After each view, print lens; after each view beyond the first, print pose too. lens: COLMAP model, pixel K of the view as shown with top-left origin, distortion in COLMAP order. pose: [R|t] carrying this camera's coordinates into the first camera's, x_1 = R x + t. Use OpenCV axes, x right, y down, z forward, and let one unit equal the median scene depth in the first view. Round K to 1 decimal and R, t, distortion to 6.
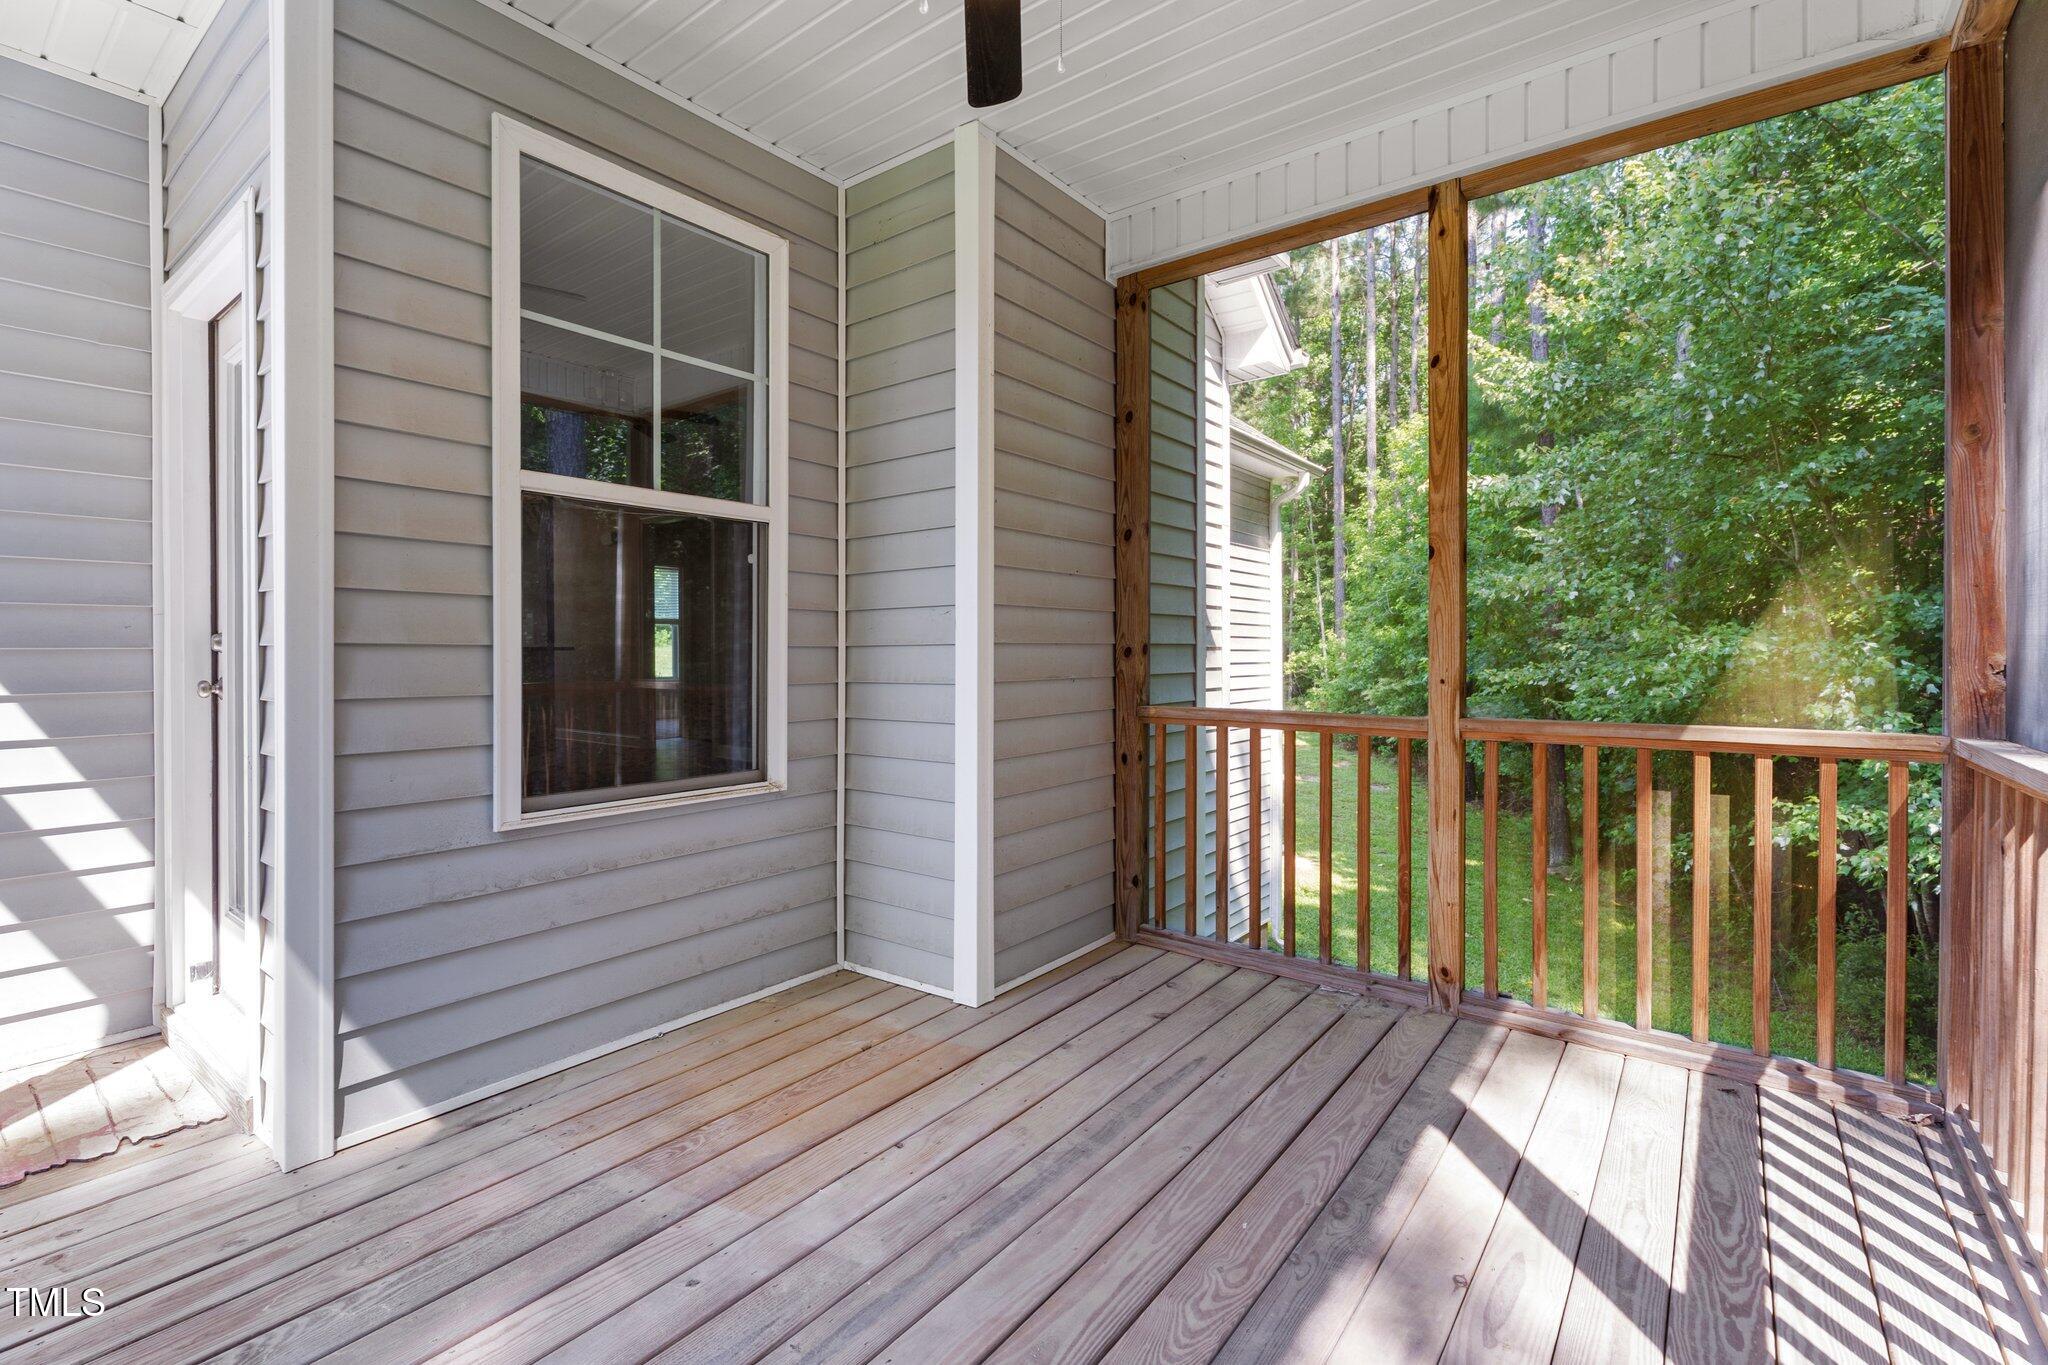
lens RADIAL K [[914.0, 0, 1030.4], [0, 914.0, 665.7], [0, 0, 1]] dist [-0.007475, 0.002069]
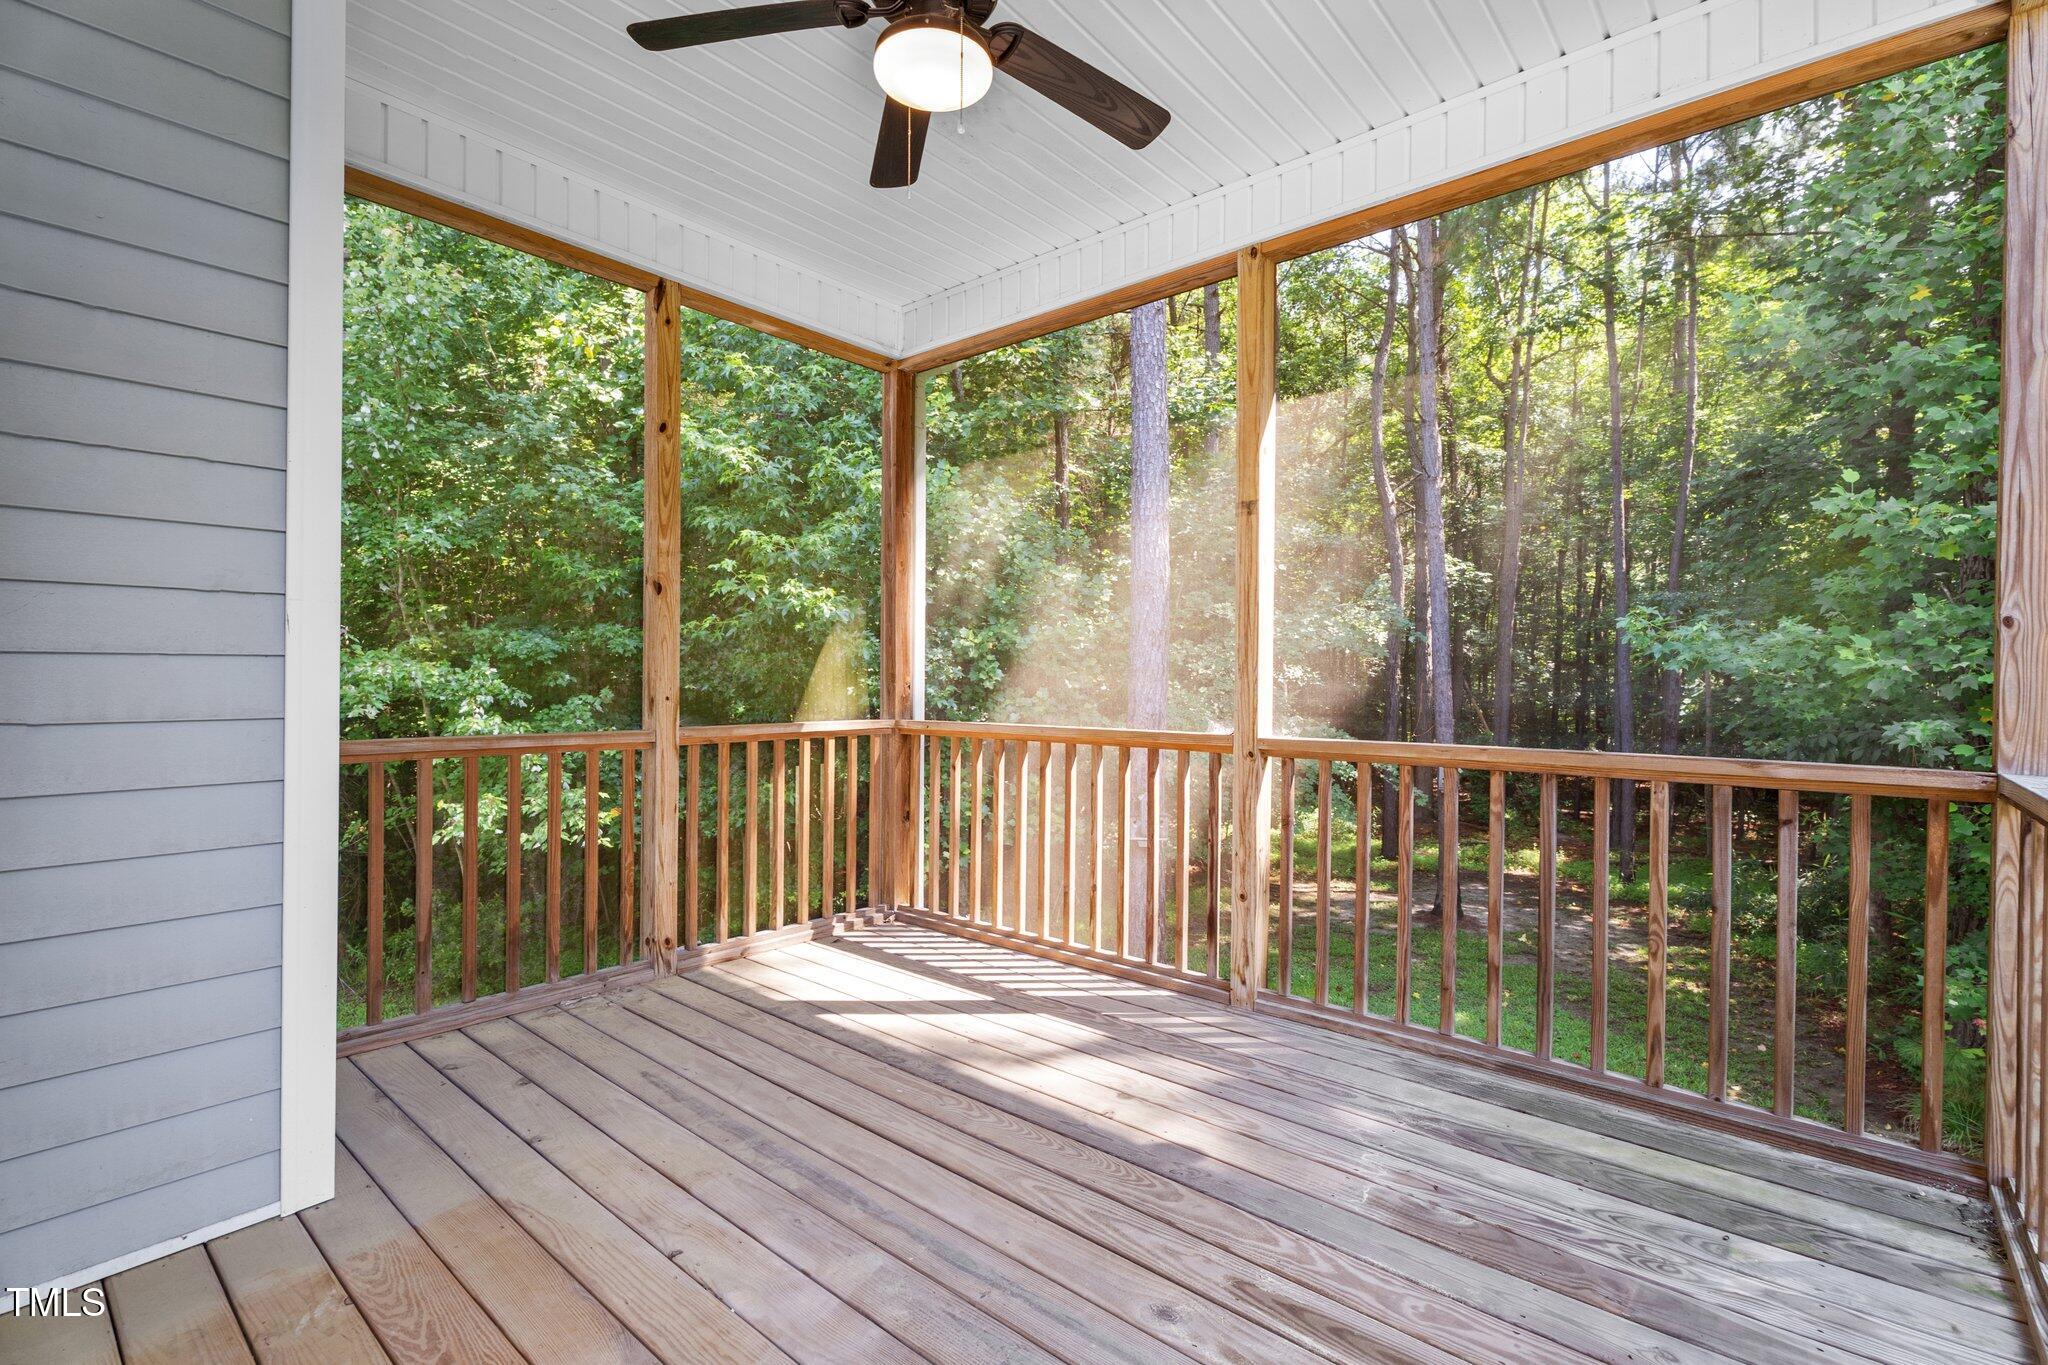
lens RADIAL K [[914.0, 0, 1033.2], [0, 914.0, 685.2], [0, 0, 1]] dist [-0.007475, 0.002069]
pose [[0.053936, -0.005000, 0.998532, -0.862537], [0.009095, 0.999948, 0.004516, 0.000401], [-0.998503, 0.008839, 0.053978, 0.553936]]
